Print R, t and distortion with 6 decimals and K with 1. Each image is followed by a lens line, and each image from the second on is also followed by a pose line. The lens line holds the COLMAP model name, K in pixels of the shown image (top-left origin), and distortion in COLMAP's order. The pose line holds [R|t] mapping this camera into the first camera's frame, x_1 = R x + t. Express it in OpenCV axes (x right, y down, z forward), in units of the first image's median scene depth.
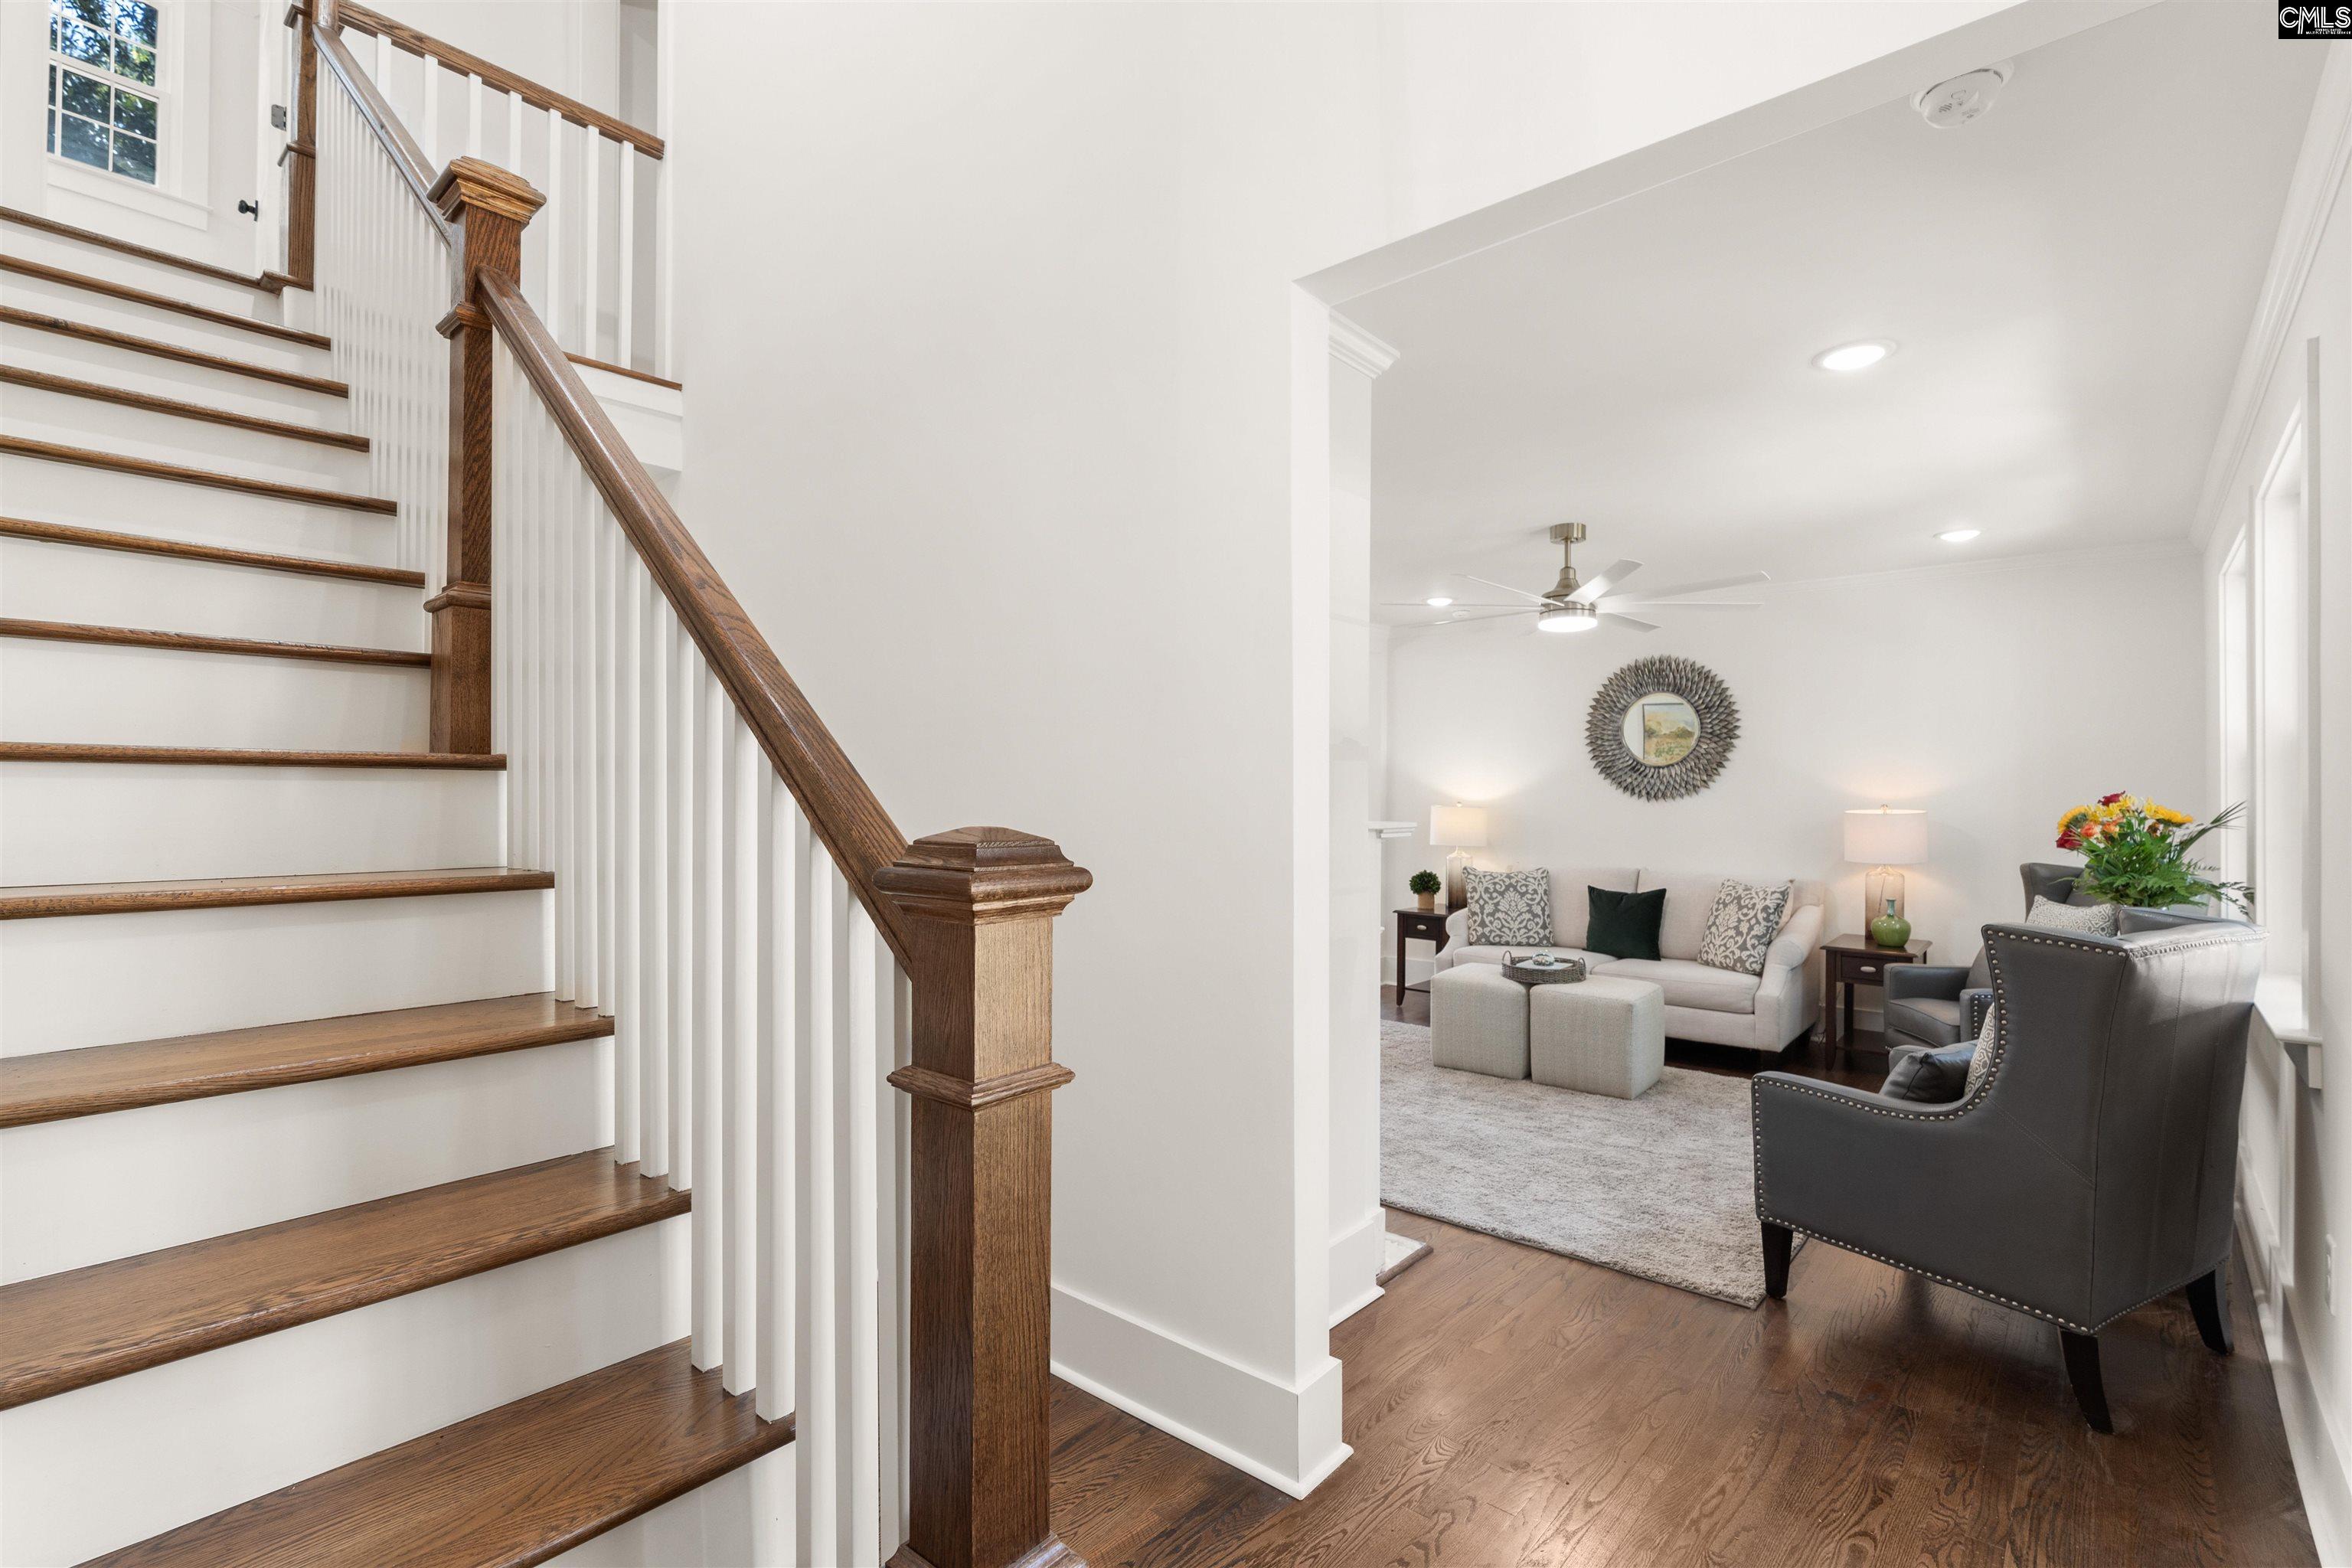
lens RADIAL K [[1065.8, 0, 1177.7], [0, 1065.8, 788.0], [0, 0, 1]] dist [-0.009945, 0.002474]
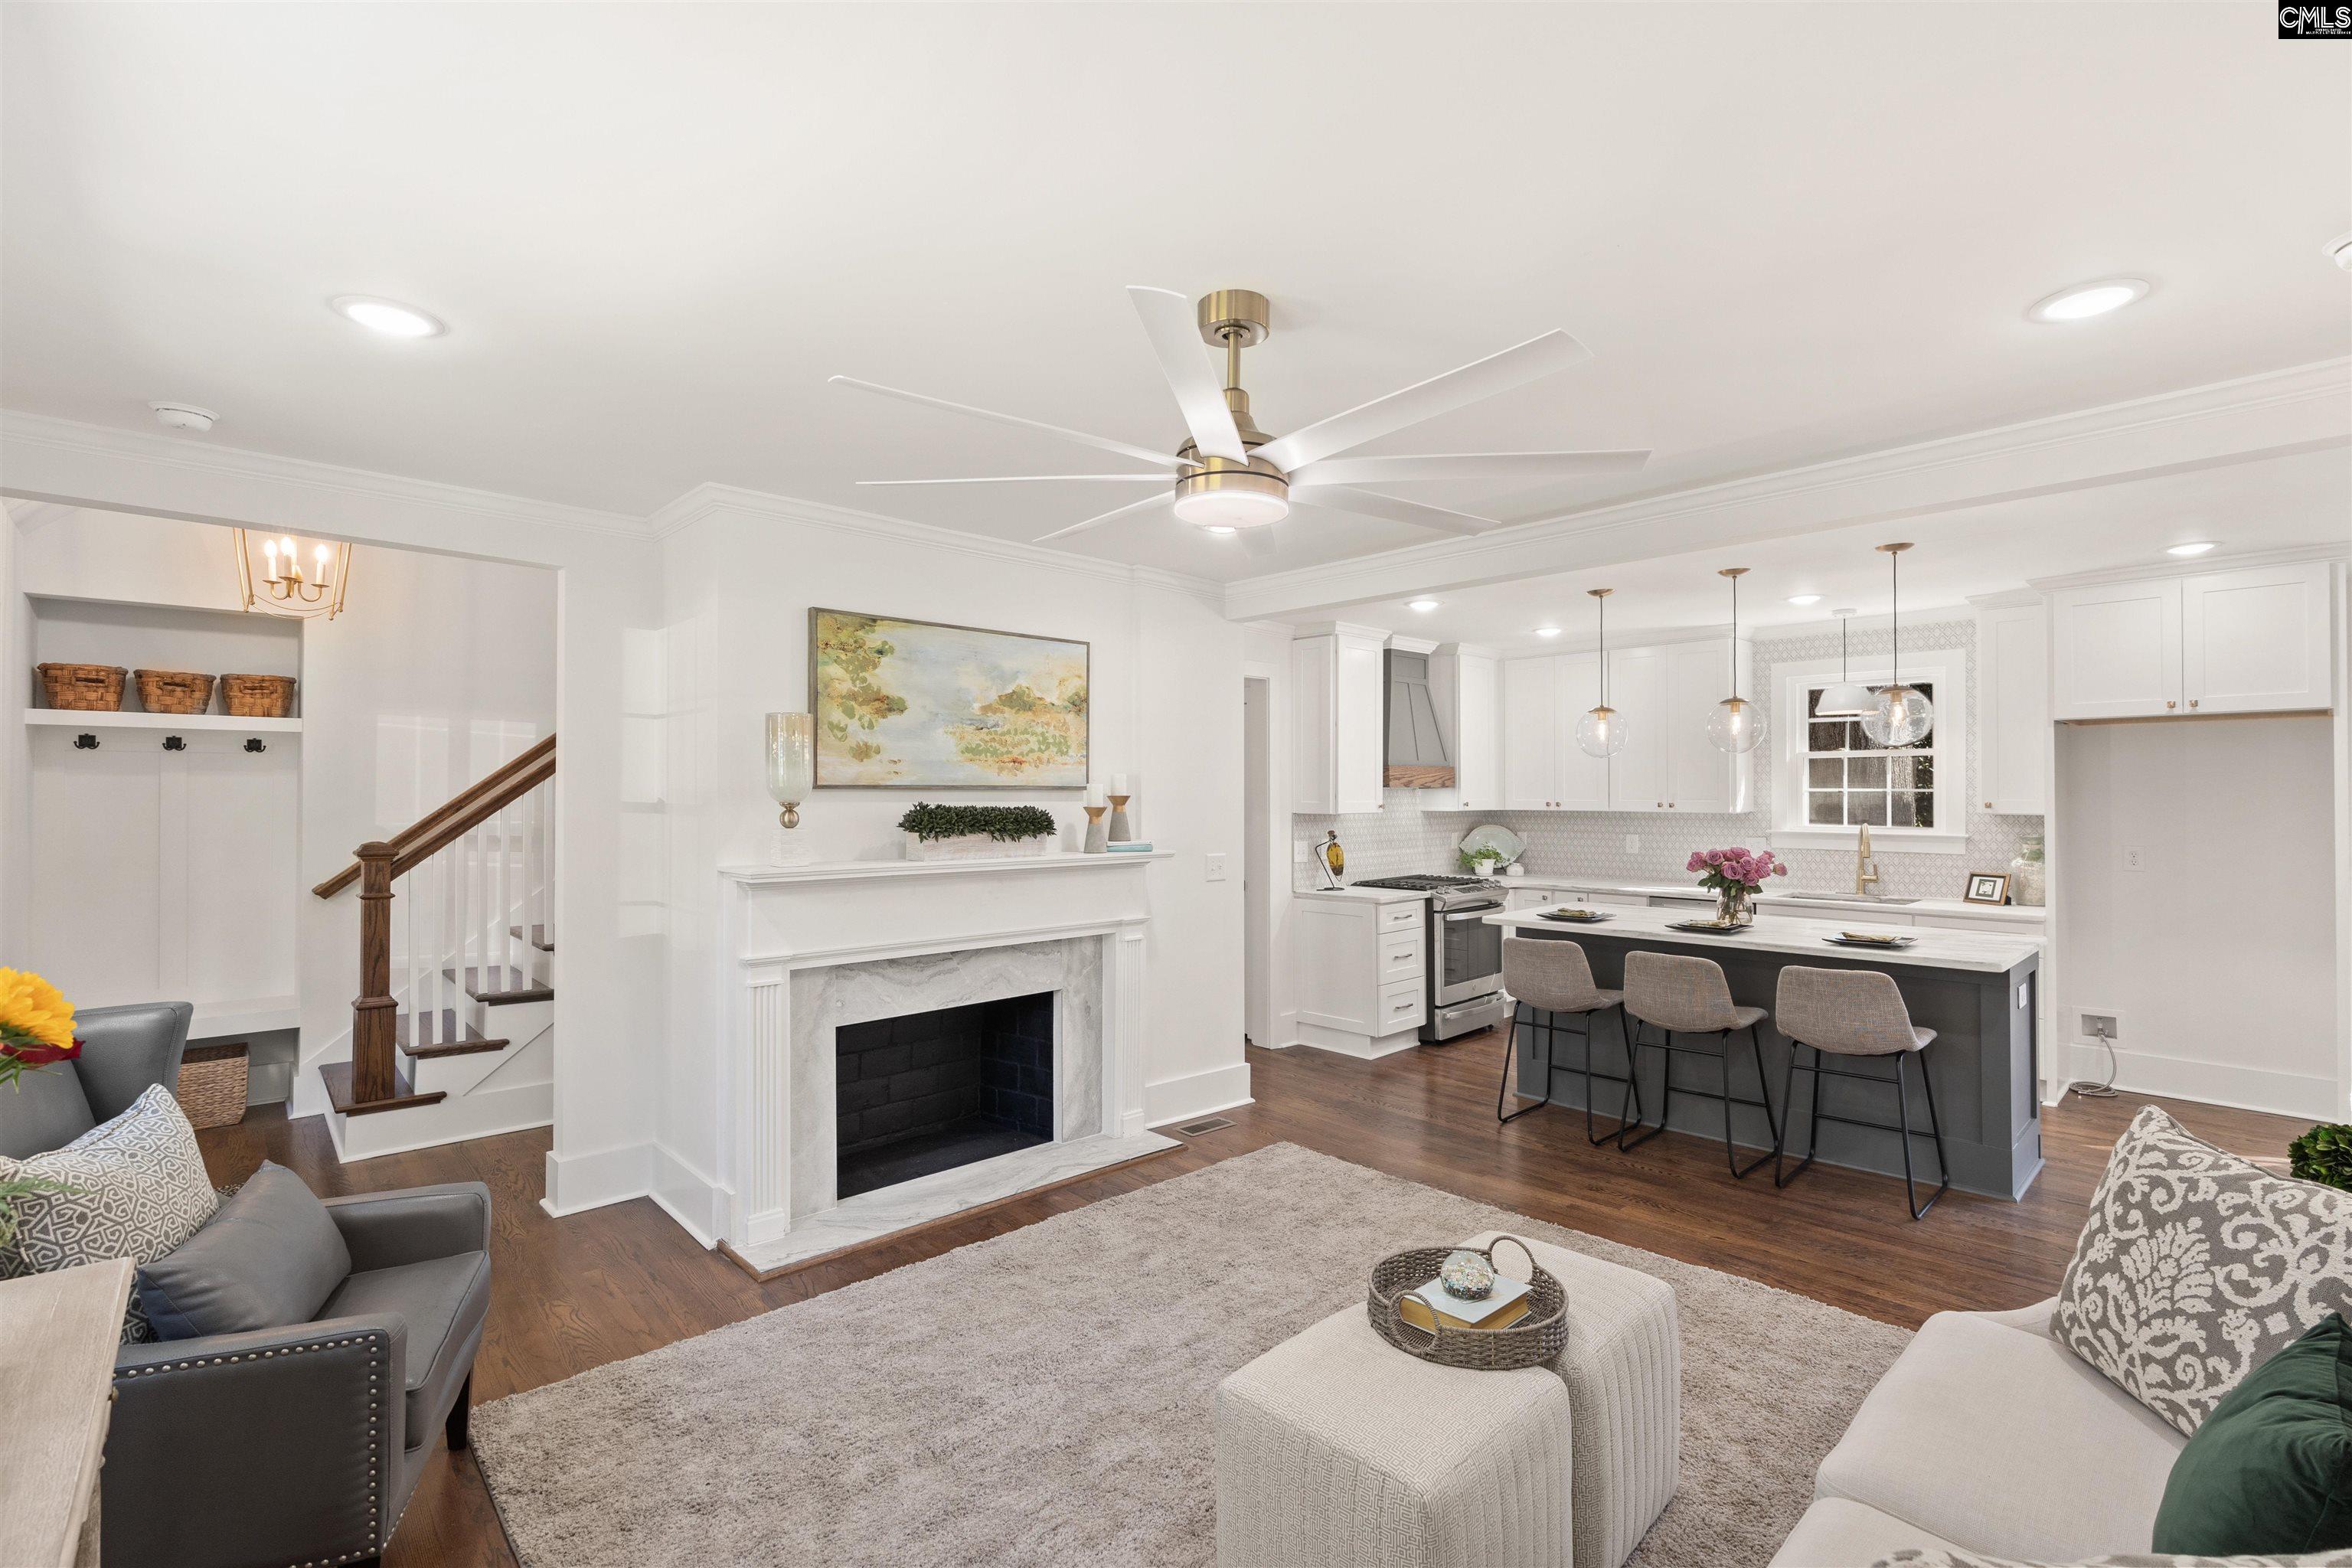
lens RADIAL K [[1065.8, 0, 1187.3], [0, 1065.8, 782.0], [0, 0, 1]] dist [-0.009945, 0.002474]
pose [[-0.096394, -0.015910, -0.995216, 0.664103], [0.003596, 0.999860, -0.016333, -0.019892], [0.995337, -0.005153, -0.096323, 0.812175]]
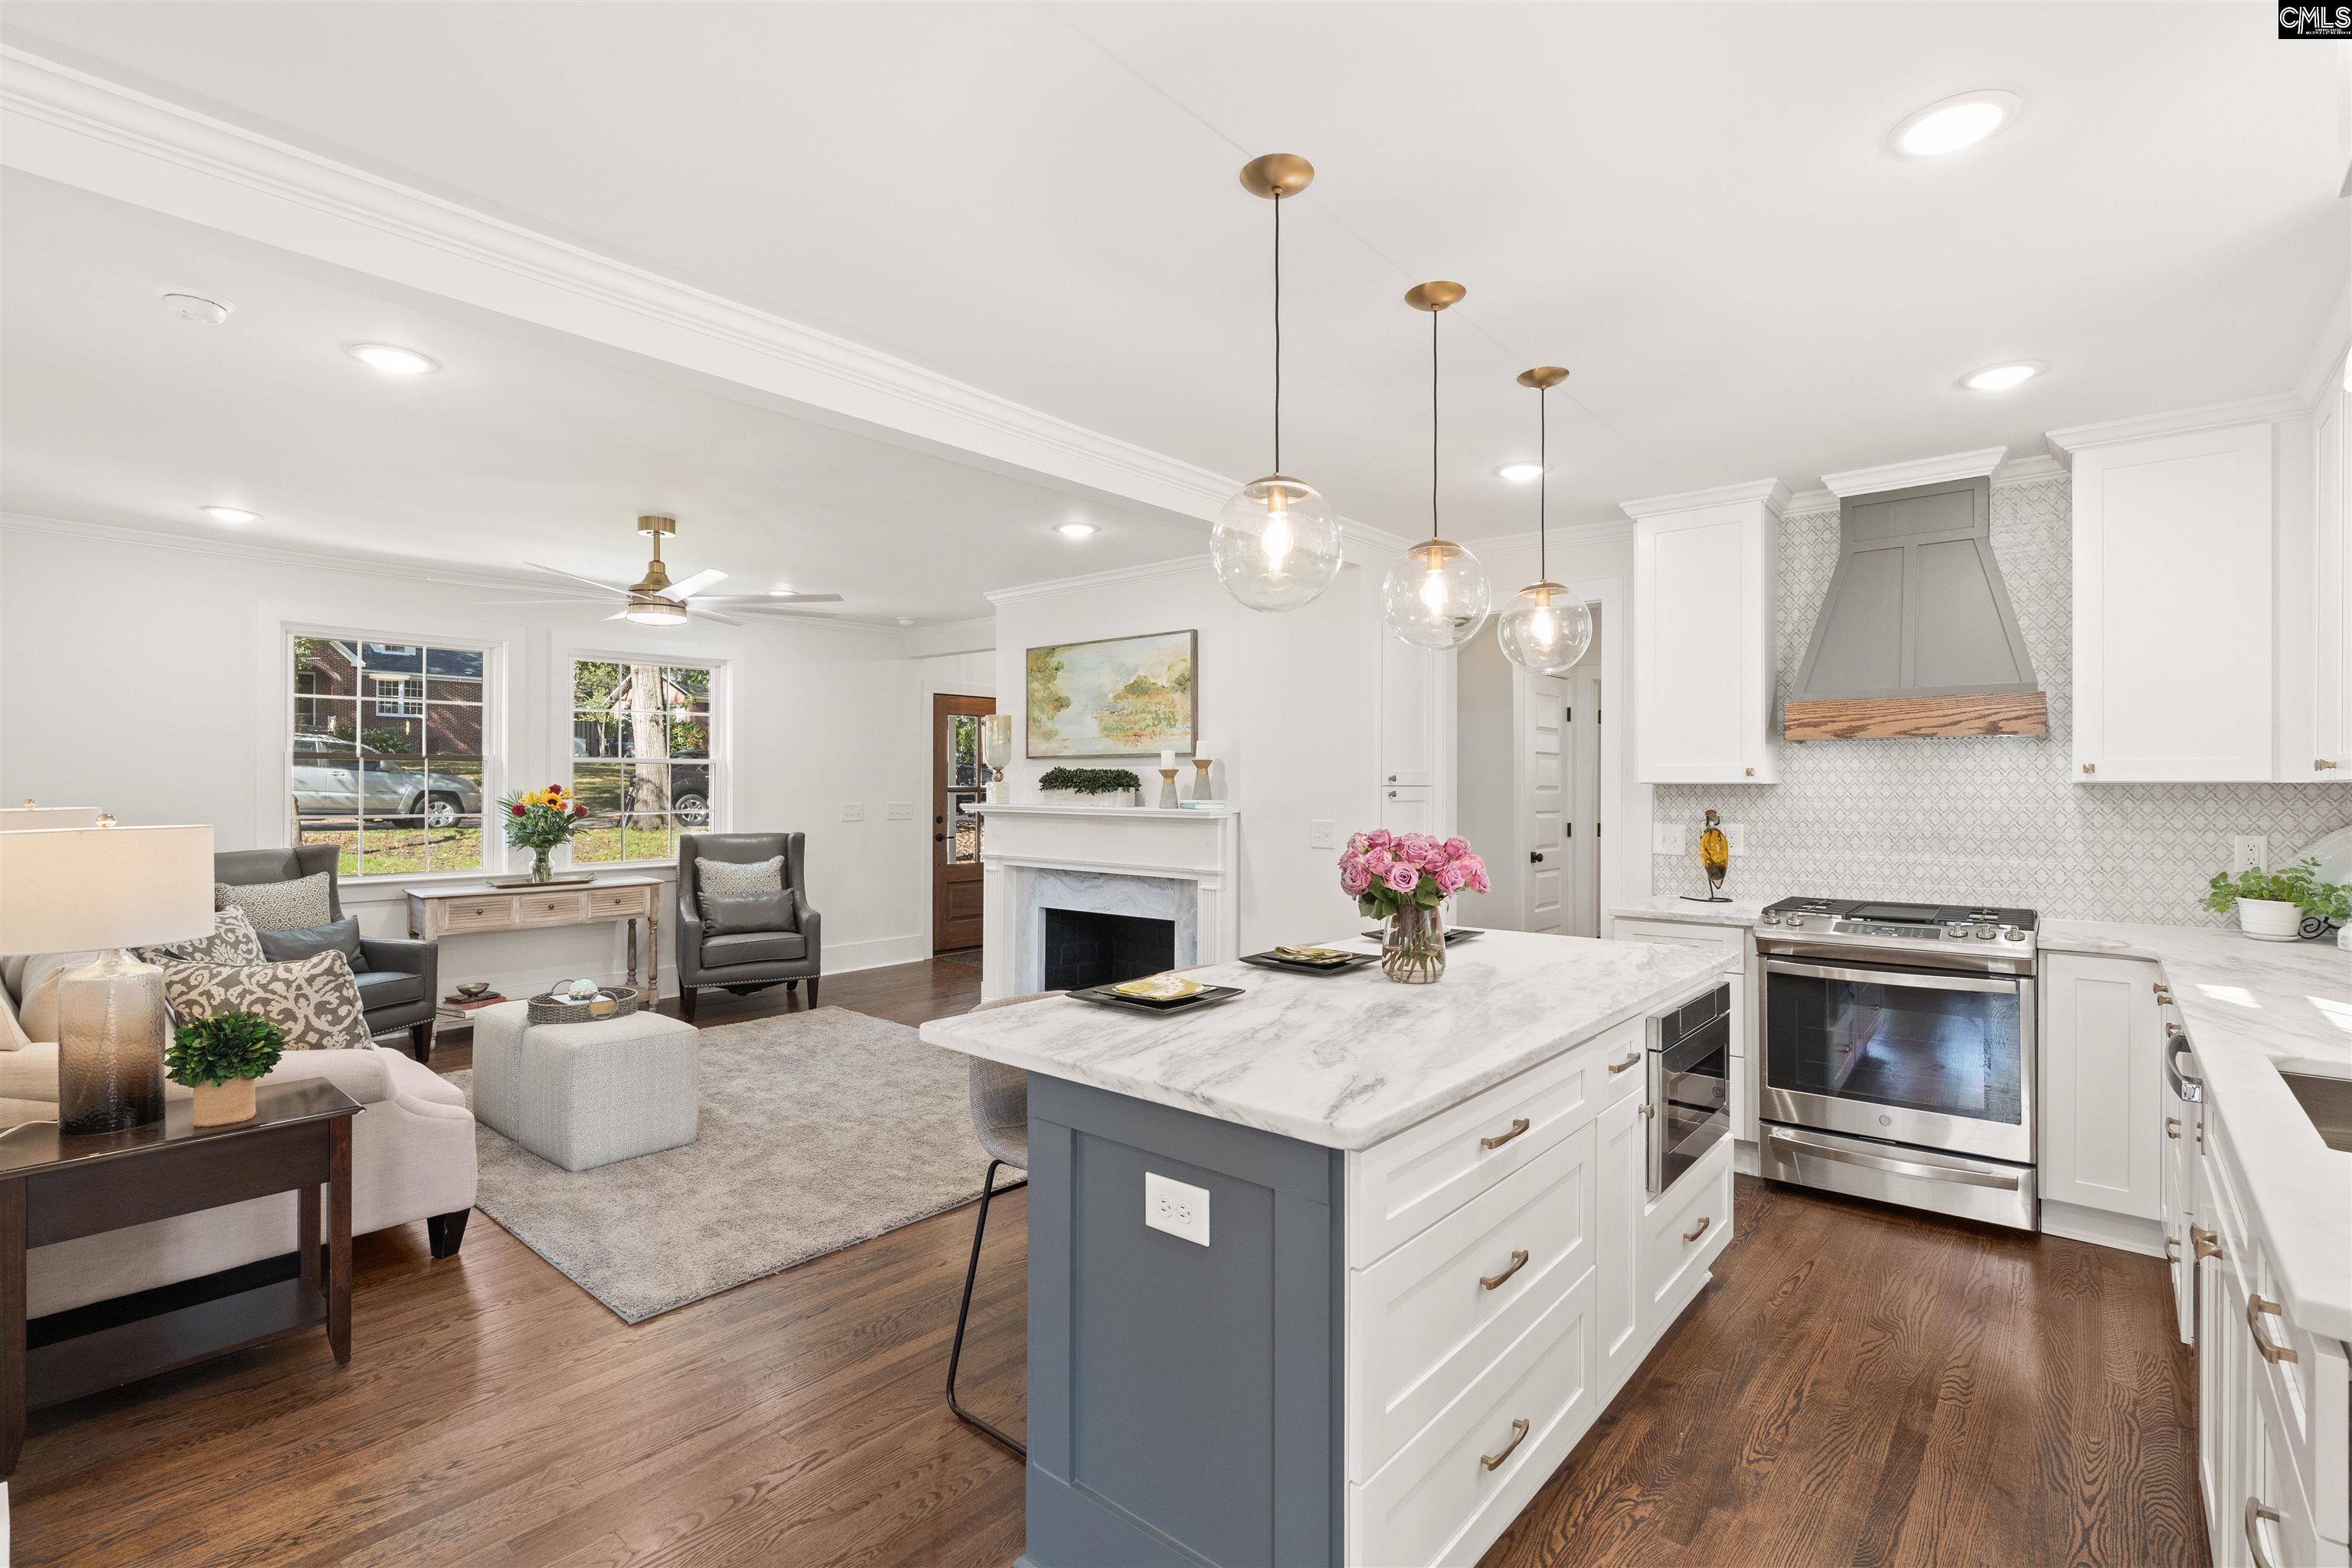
lens RADIAL K [[1065.8, 0, 1185.8], [0, 1065.8, 784.8], [0, 0, 1]] dist [-0.009945, 0.002474]
pose [[-0.999761, -0.007604, -0.020515, -0.084501], [-0.007458, 0.999946, -0.007198, 0.004802], [0.020568, -0.007043, -0.999764, 1.583884]]
